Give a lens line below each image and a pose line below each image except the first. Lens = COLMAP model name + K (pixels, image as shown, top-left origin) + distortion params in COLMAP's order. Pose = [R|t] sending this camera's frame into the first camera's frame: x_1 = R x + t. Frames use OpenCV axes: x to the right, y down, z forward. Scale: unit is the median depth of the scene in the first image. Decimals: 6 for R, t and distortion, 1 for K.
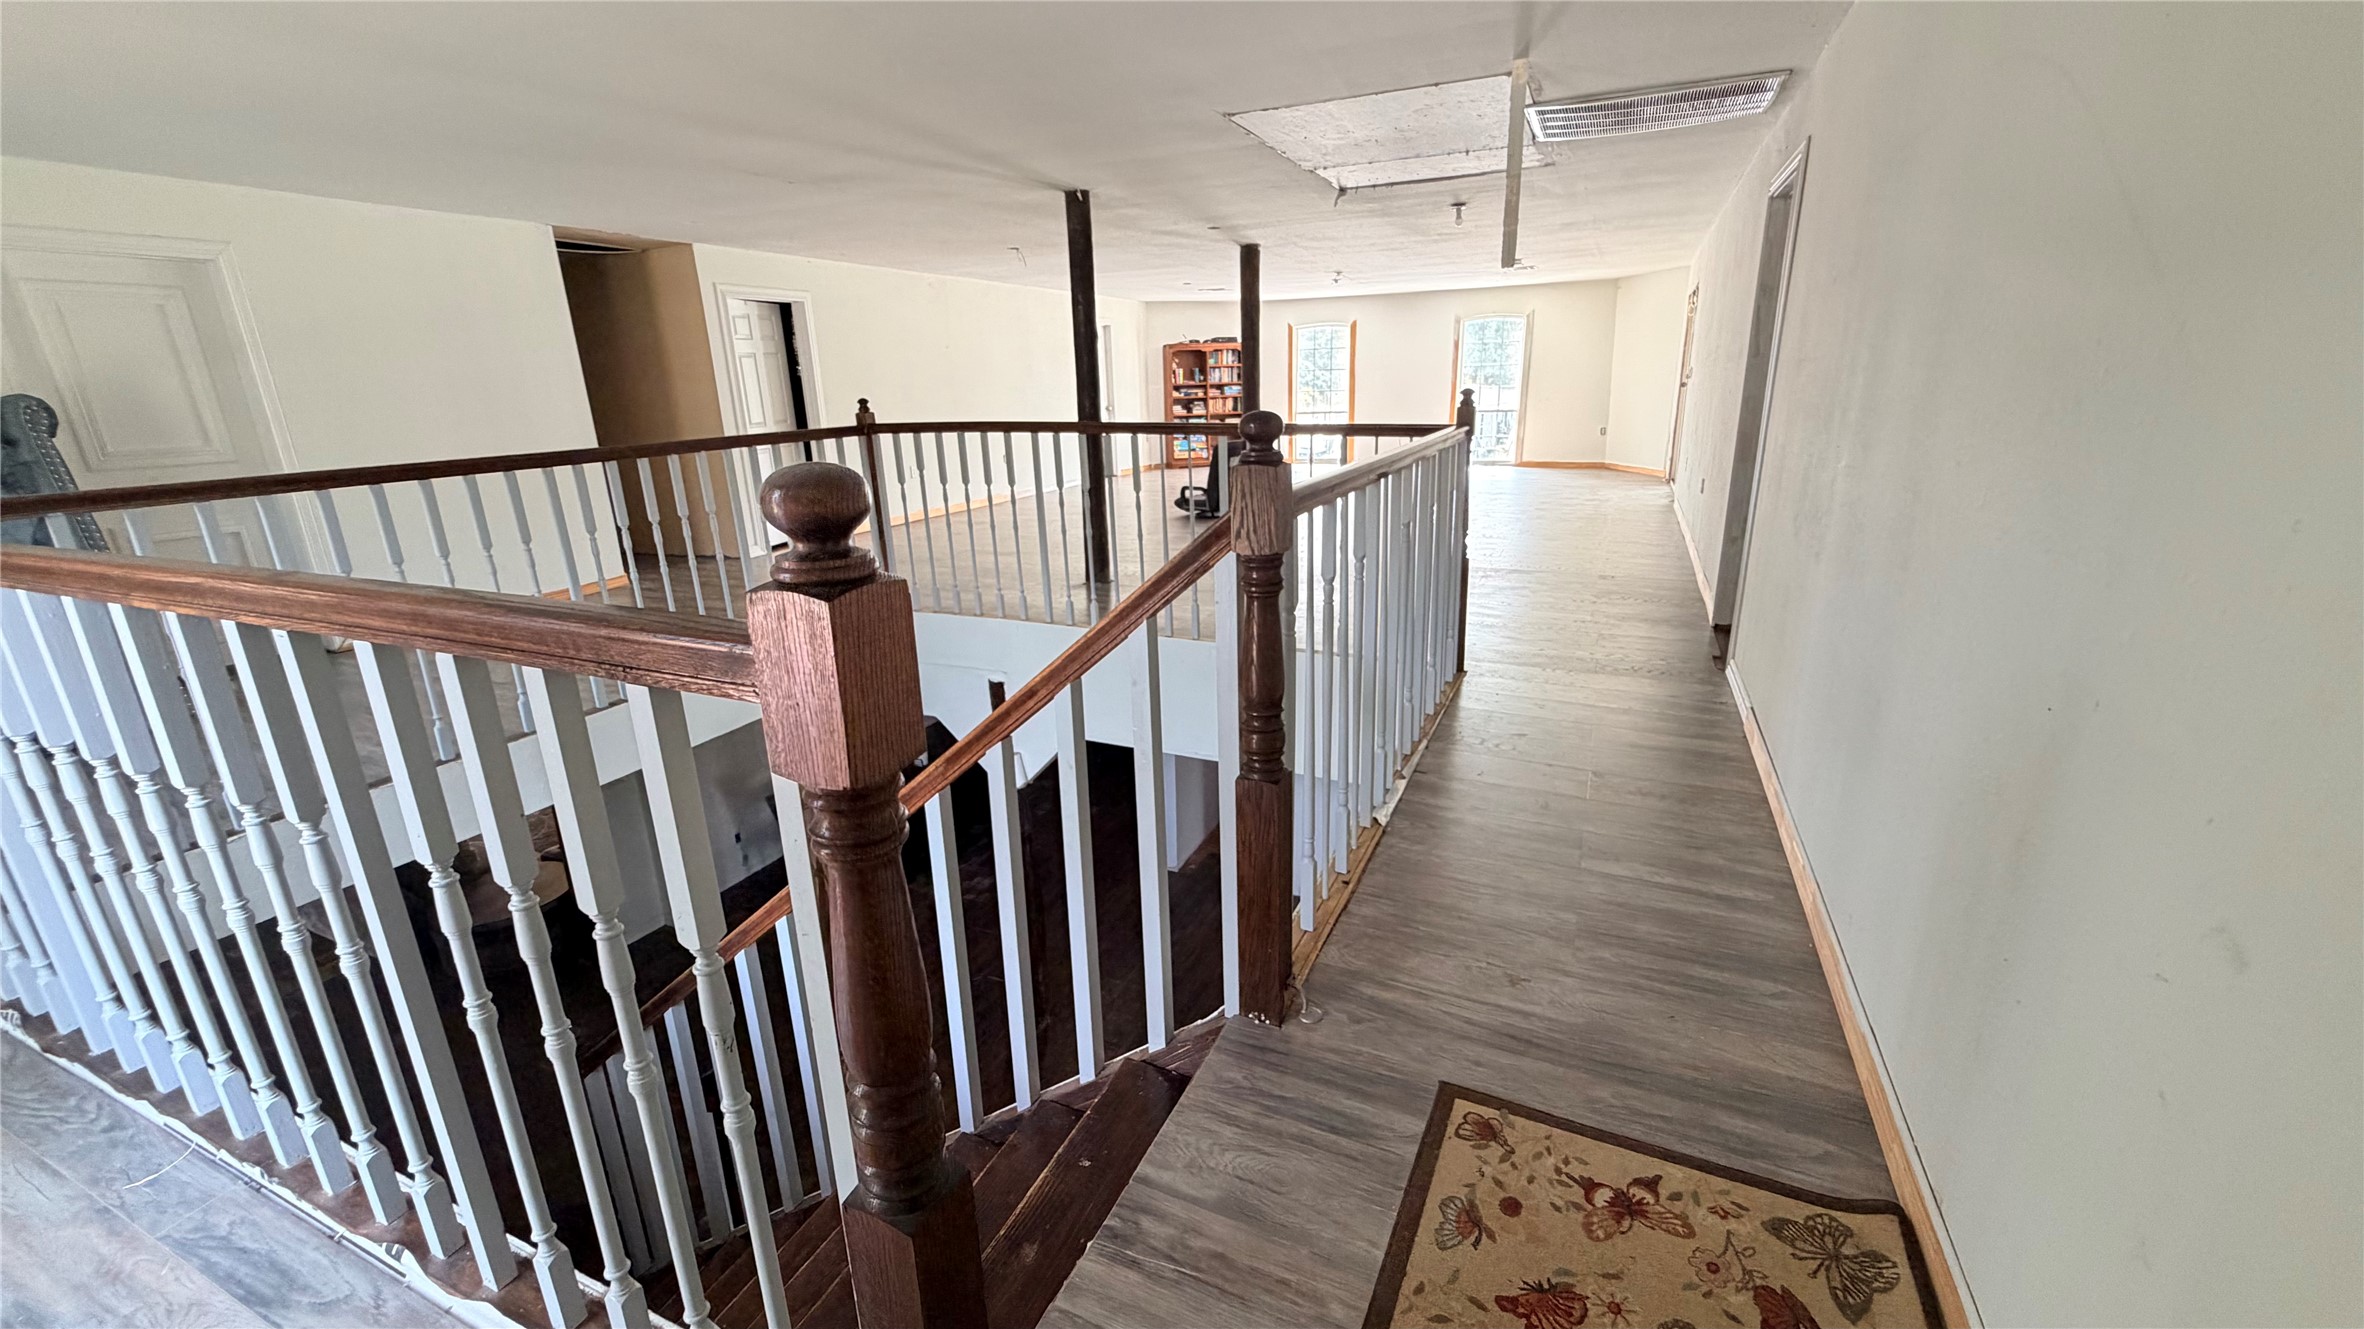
lens RADIAL K [[949.5, 0, 1164.1], [0, 949.5, 667.3], [0, 0, 1]] dist [-0.002341, 0.000197]
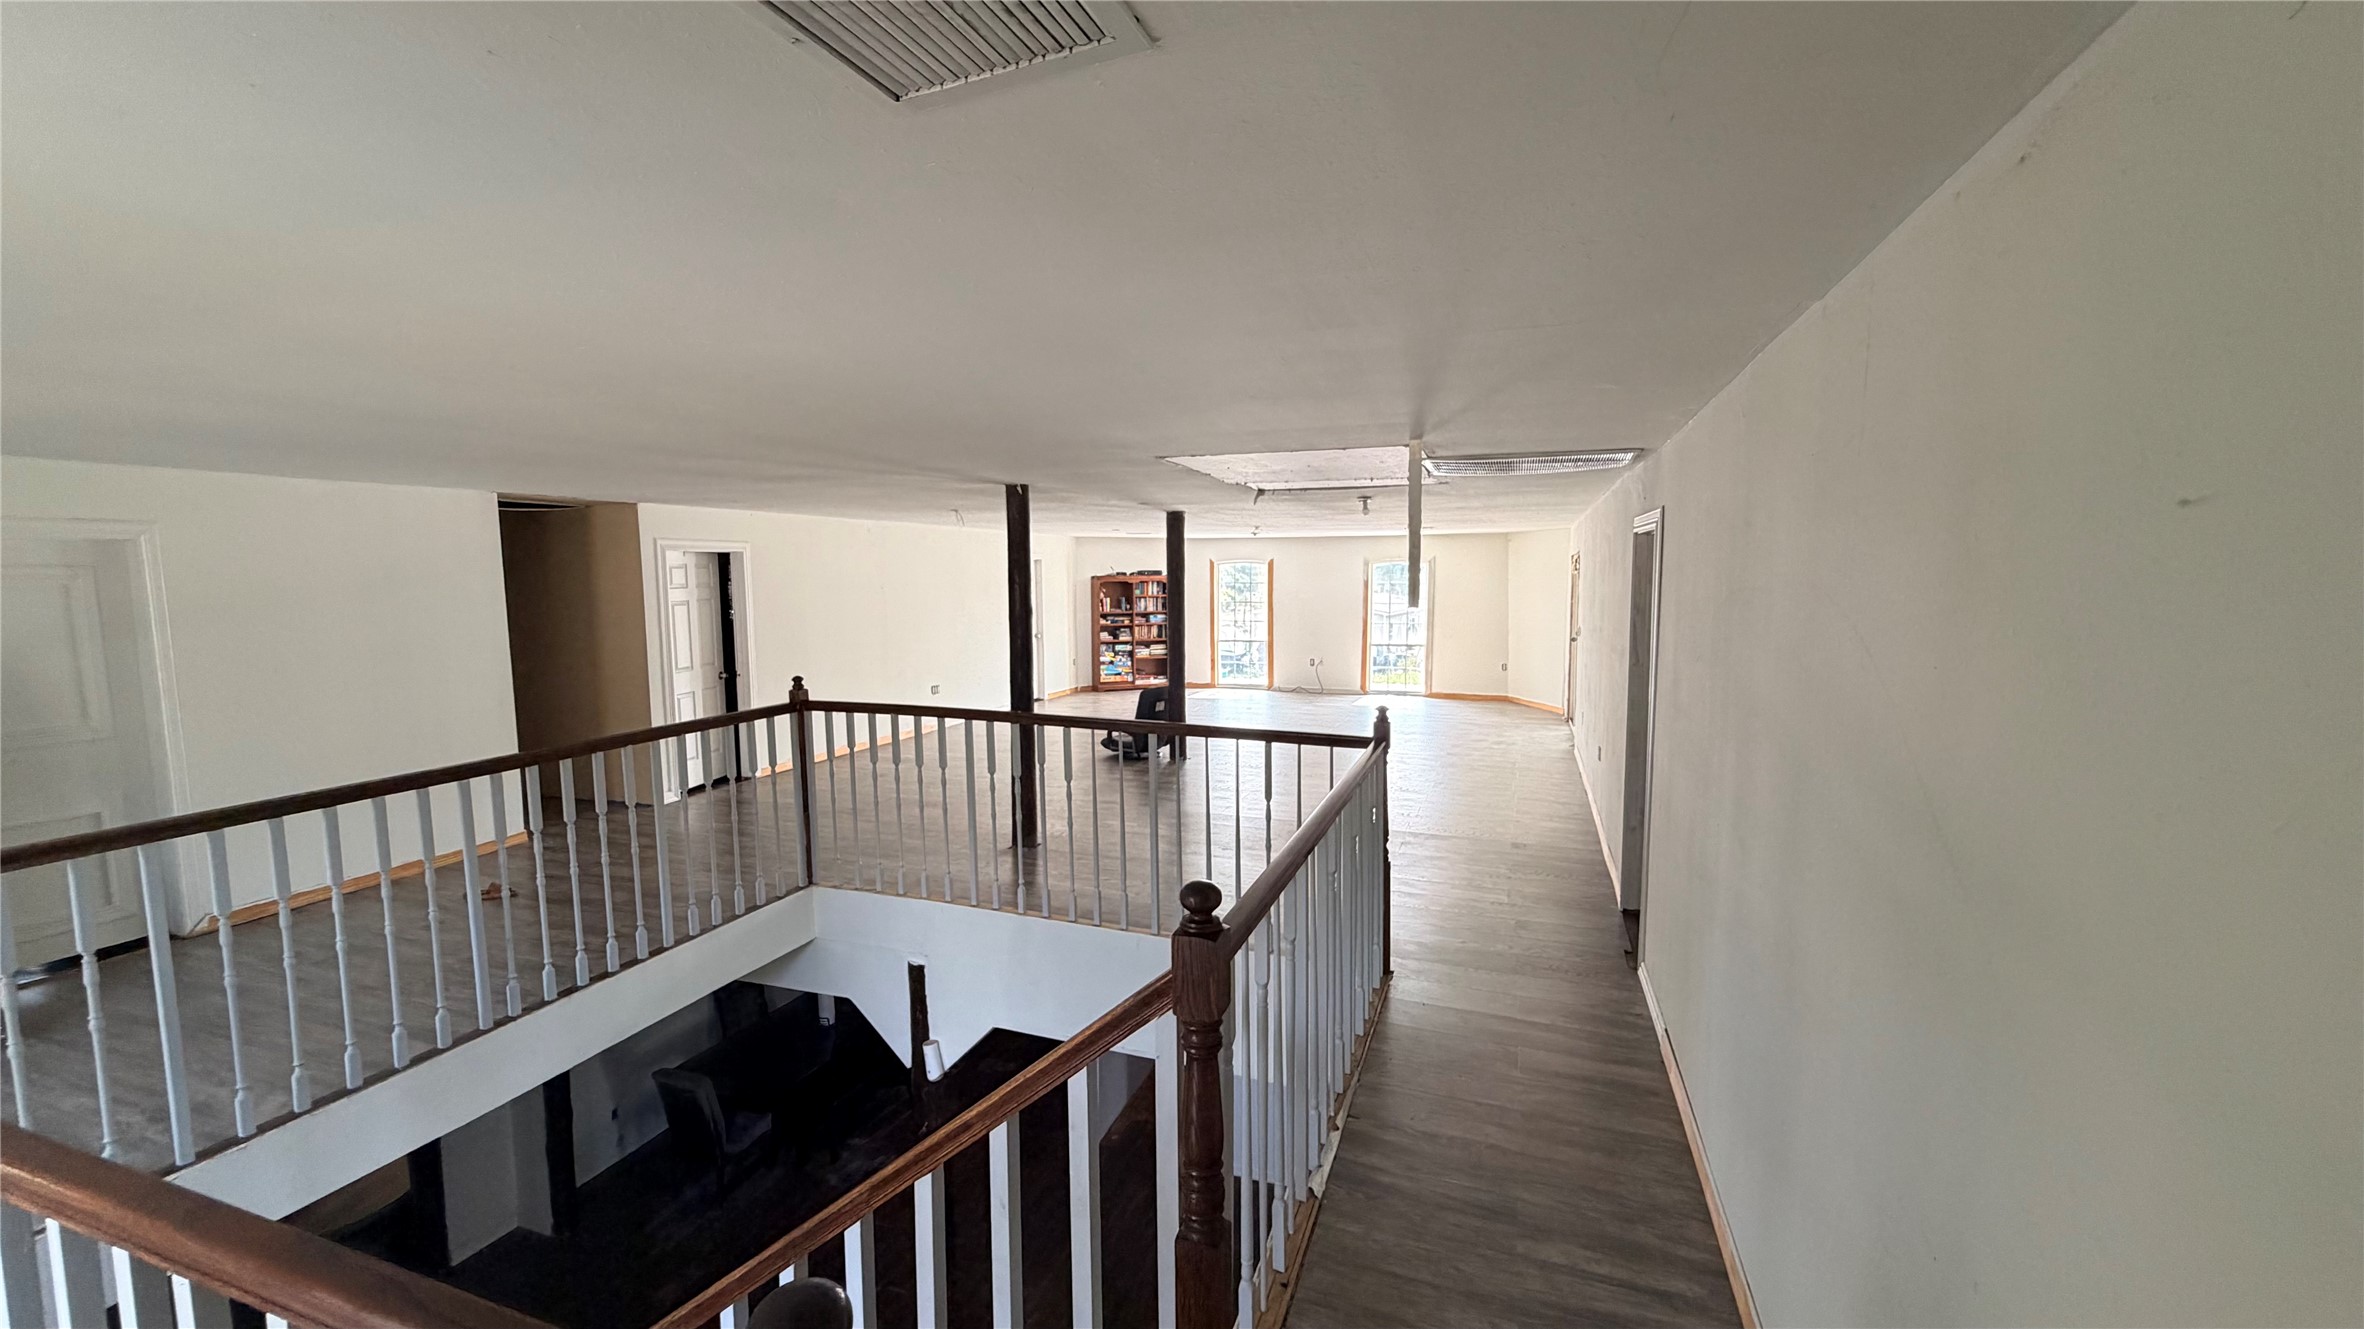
lens RADIAL K [[949.5, 0, 1165.7], [0, 949.5, 671.7], [0, 0, 1]] dist [-0.002341, 0.000197]
pose [[0.996507, 0.018059, 0.081539, -0.008653], [-0.001639, 0.980384, -0.197092, -0.092000], [-0.083499, 0.196270, 0.976988, -0.025094]]
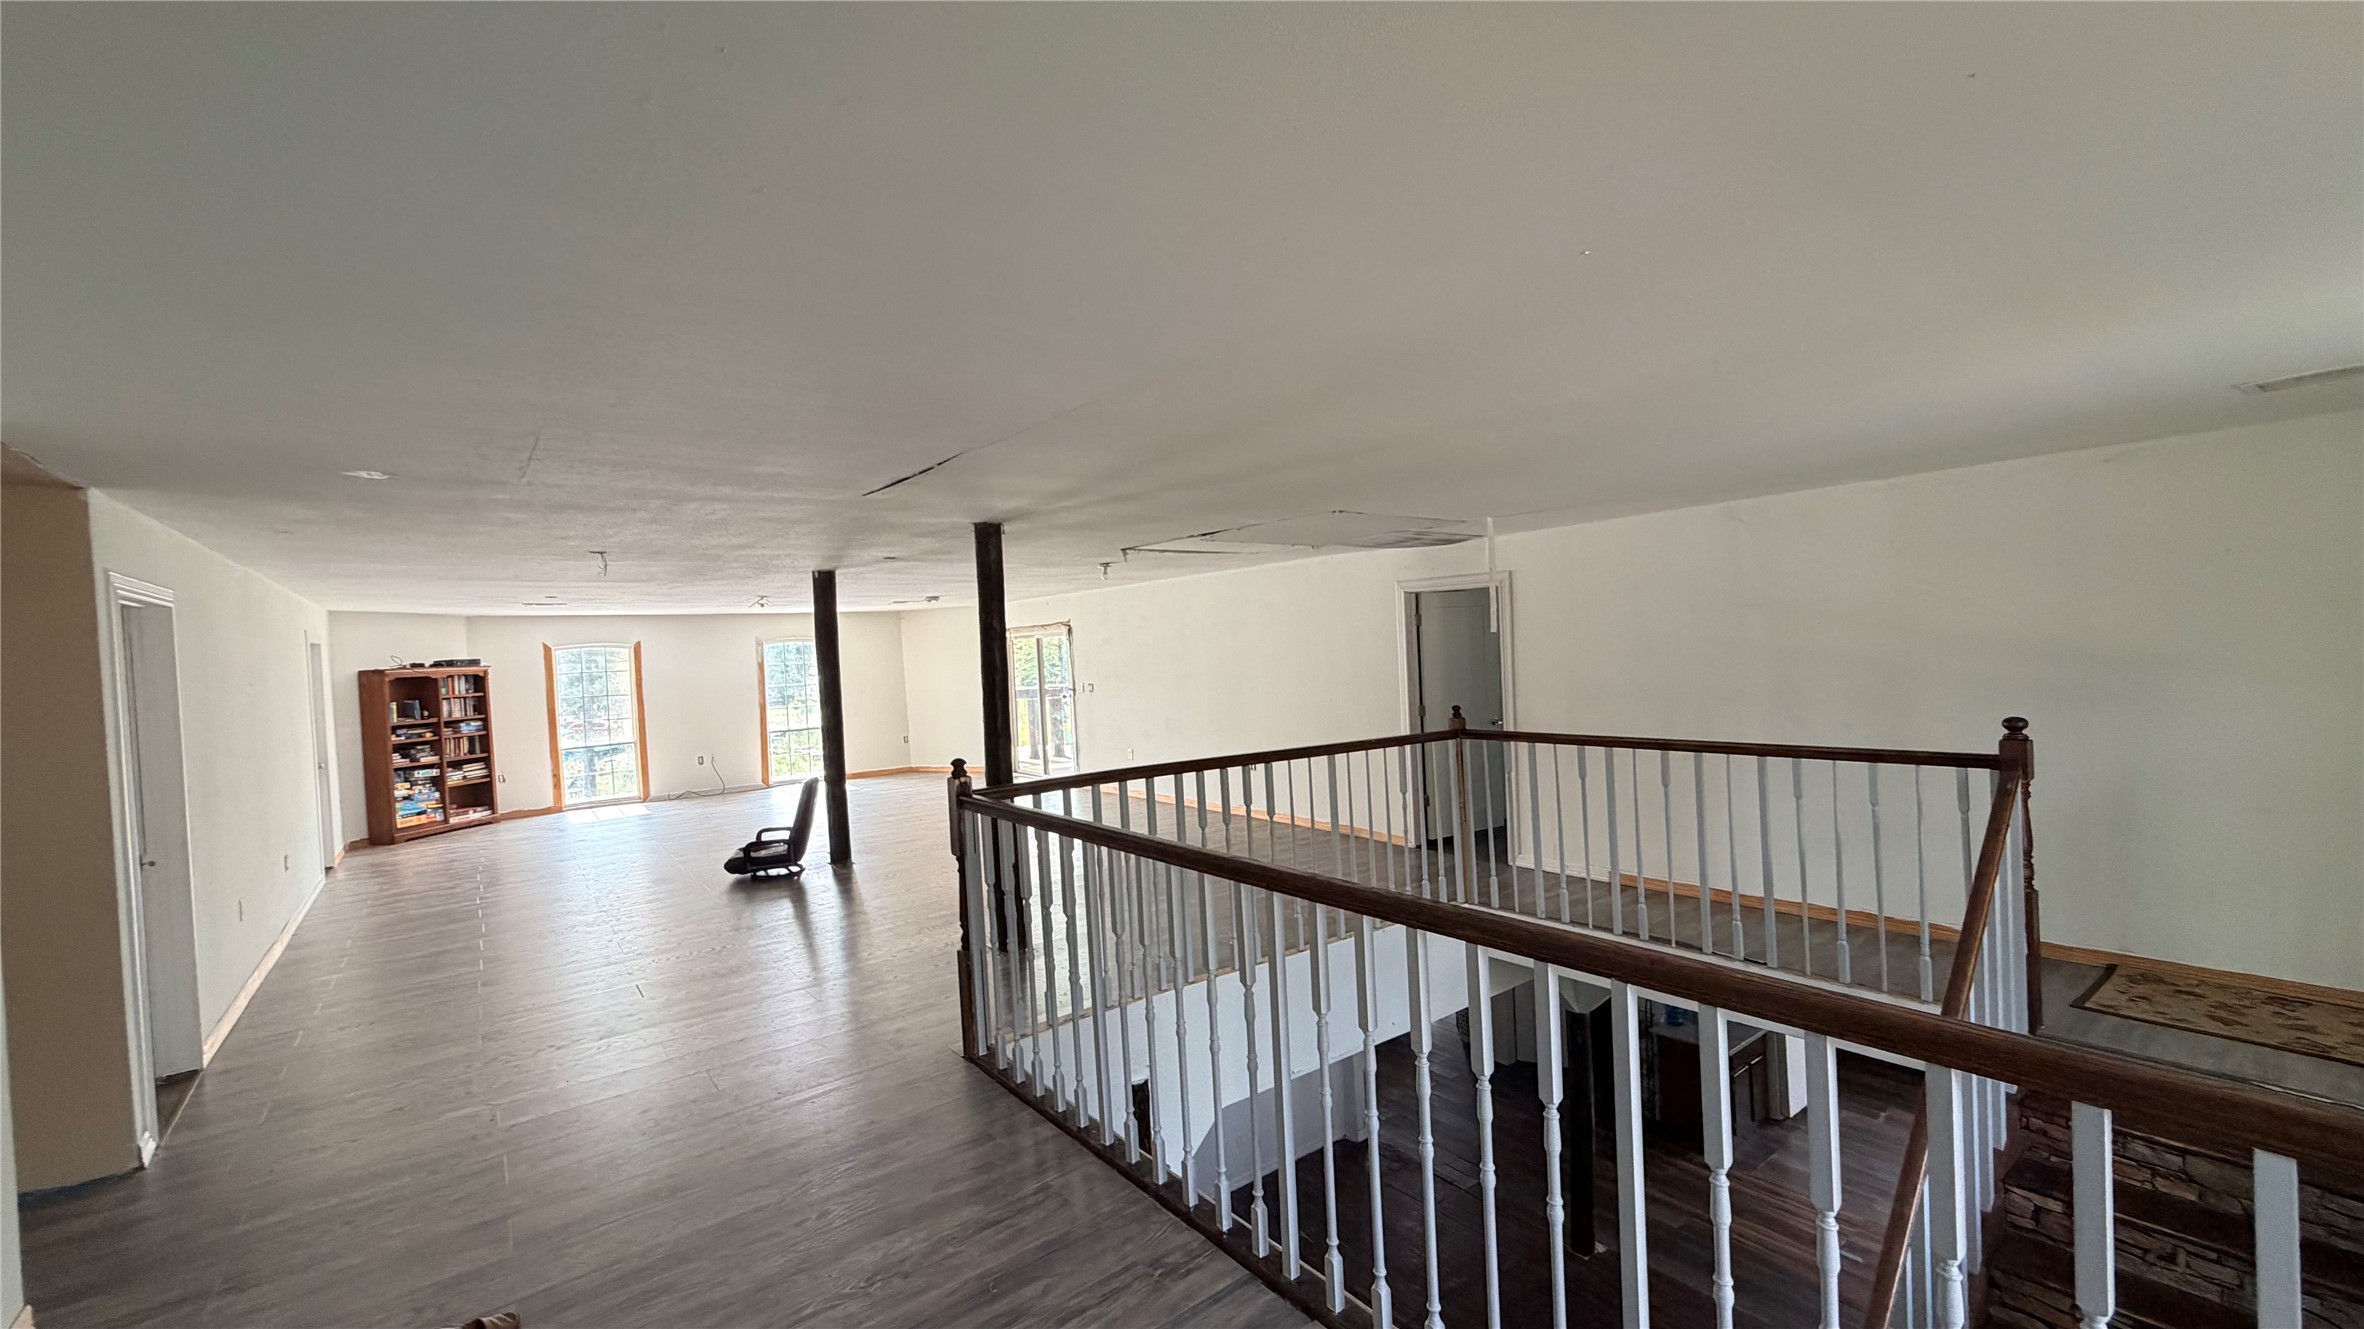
lens RADIAL K [[949.5, 0, 1176.4], [0, 949.5, 665.1], [0, 0, 1]] dist [-0.002341, 0.000197]
pose [[0.473569, -0.008845, 0.880712, -1.005005], [0.288478, 0.946349, -0.145614, -0.219511], [-0.832173, 0.323025, 0.450713, 0.586805]]
